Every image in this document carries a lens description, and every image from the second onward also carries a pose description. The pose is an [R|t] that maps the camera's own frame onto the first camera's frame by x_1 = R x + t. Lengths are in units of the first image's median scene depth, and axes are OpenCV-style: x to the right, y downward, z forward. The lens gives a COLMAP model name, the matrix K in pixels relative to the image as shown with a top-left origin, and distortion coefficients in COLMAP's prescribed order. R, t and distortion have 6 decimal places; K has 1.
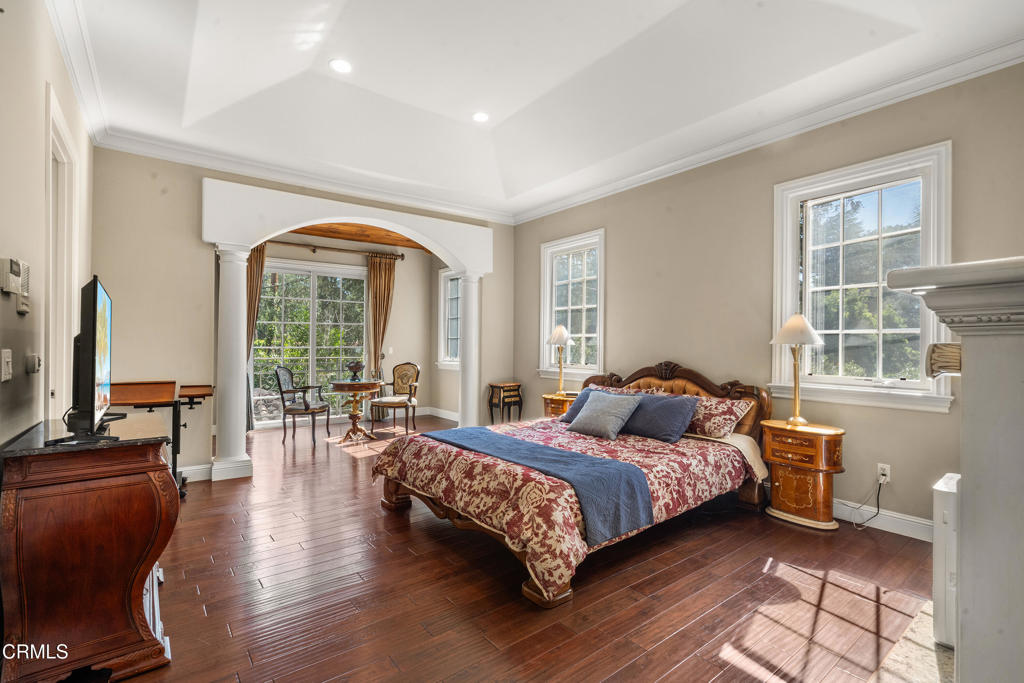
lens RADIAL K [[466.2, 0, 520.1], [0, 466.2, 343.5], [0, 0, 1]] dist [-0.006120, 0.001271]
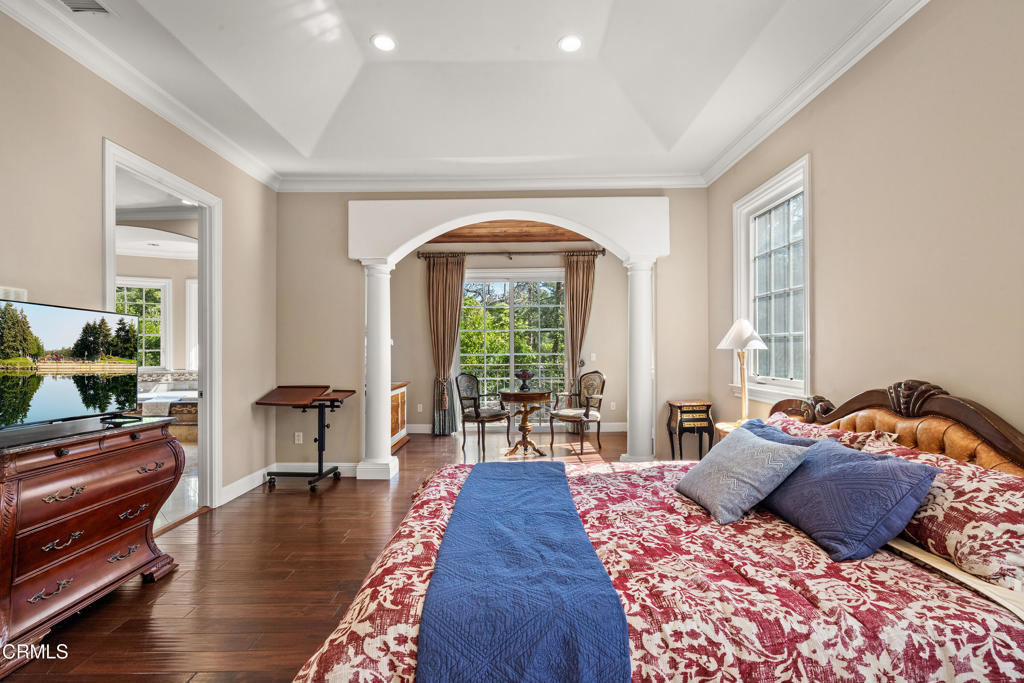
lens RADIAL K [[466.2, 0, 512.4], [0, 466.2, 346.9], [0, 0, 1]] dist [-0.006120, 0.001271]
pose [[0.791877, -0.015475, -0.610485, 0.278923], [0.013424, 0.999878, -0.007932, 0.001199], [0.610534, -0.001914, 0.791988, 0.344786]]
